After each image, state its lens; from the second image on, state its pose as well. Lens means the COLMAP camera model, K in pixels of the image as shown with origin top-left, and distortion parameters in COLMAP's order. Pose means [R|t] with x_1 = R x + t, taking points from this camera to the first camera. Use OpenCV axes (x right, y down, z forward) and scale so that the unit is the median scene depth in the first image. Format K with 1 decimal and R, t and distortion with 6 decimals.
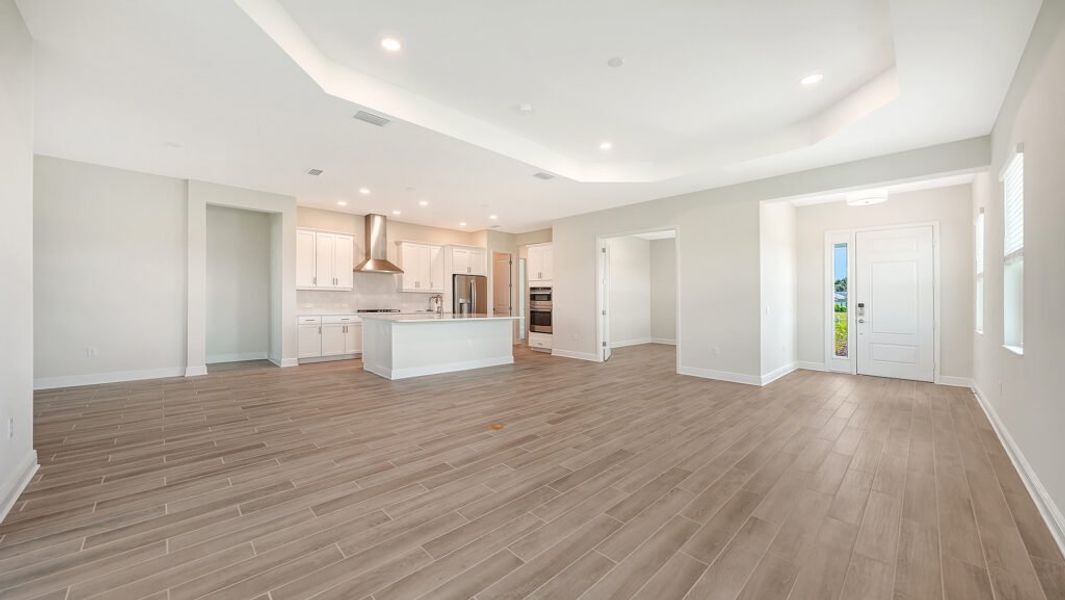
lens RADIAL K [[382.5, 0, 531.8], [0, 382.5, 293.6], [0, 0, 1]] dist [-0.000543, 0.000120]
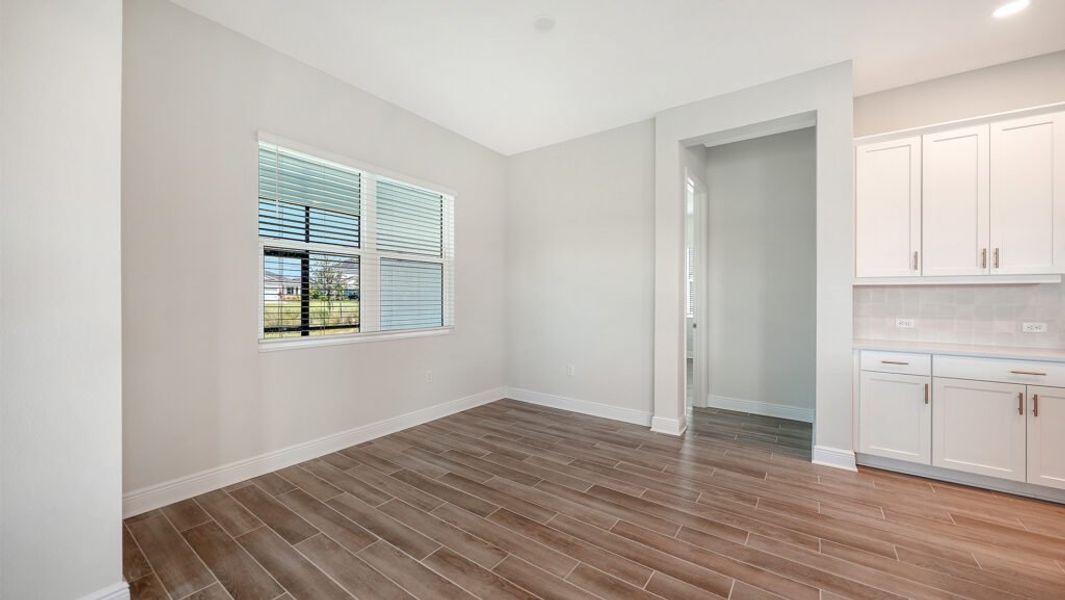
lens RADIAL K [[412.8, 0, 526.7], [0, 412.8, 296.7], [0, 0, 1]] dist [0.000792, -0.000130]
pose [[0.173616, -0.006772, -0.984790, -0.301672], [0.012968, 0.999905, -0.004589, 0.000089], [0.984728, -0.011974, 0.173687, 0.723037]]
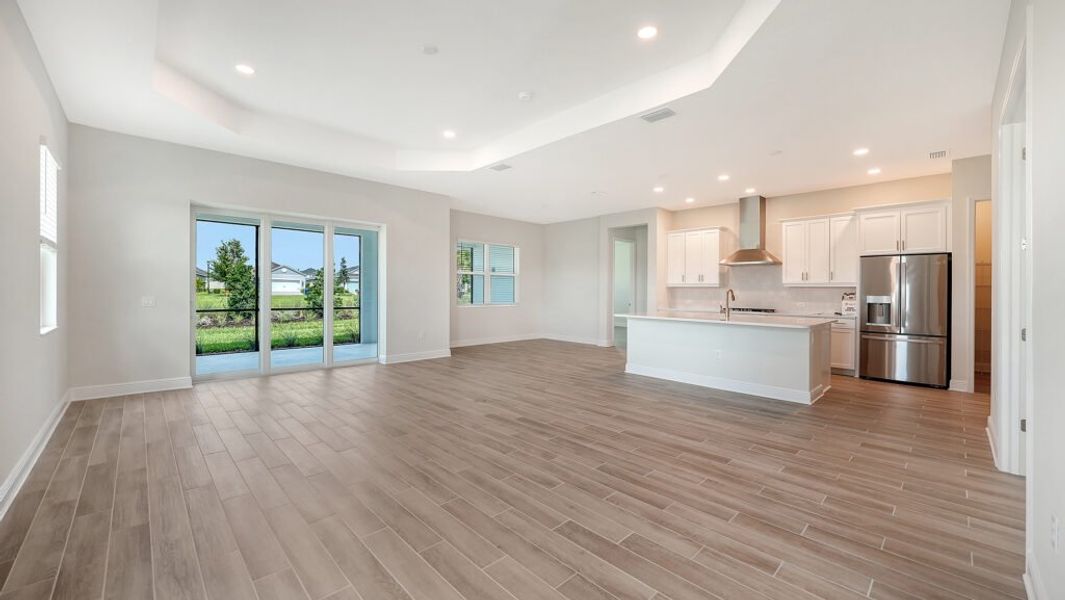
lens RADIAL K [[412.8, 0, 526.7], [0, 412.8, 296.7], [0, 0, 1]] dist [0.000792, -0.000130]
pose [[-0.014011, 0.001671, -0.999900, 0.796630], [0.004890, 0.999987, 0.001602, 0.018451], [0.999890, -0.004867, -0.014019, 0.786943]]
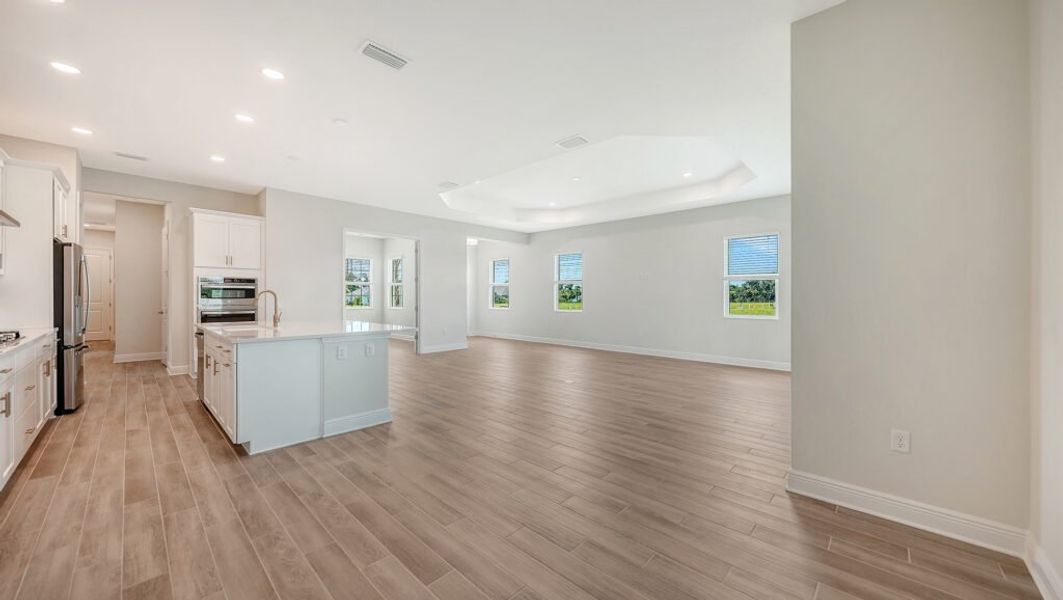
lens RADIAL K [[381.8, 0, 530.8], [0, 381.8, 293.6], [0, 0, 1]] dist [-0.000543, 0.000120]
pose [[-0.044702, -0.003381, 0.998995, -1.096411], [-0.022268, 0.999749, 0.002388, -0.004528], [-0.998752, -0.022139, -0.044766, 0.826745]]
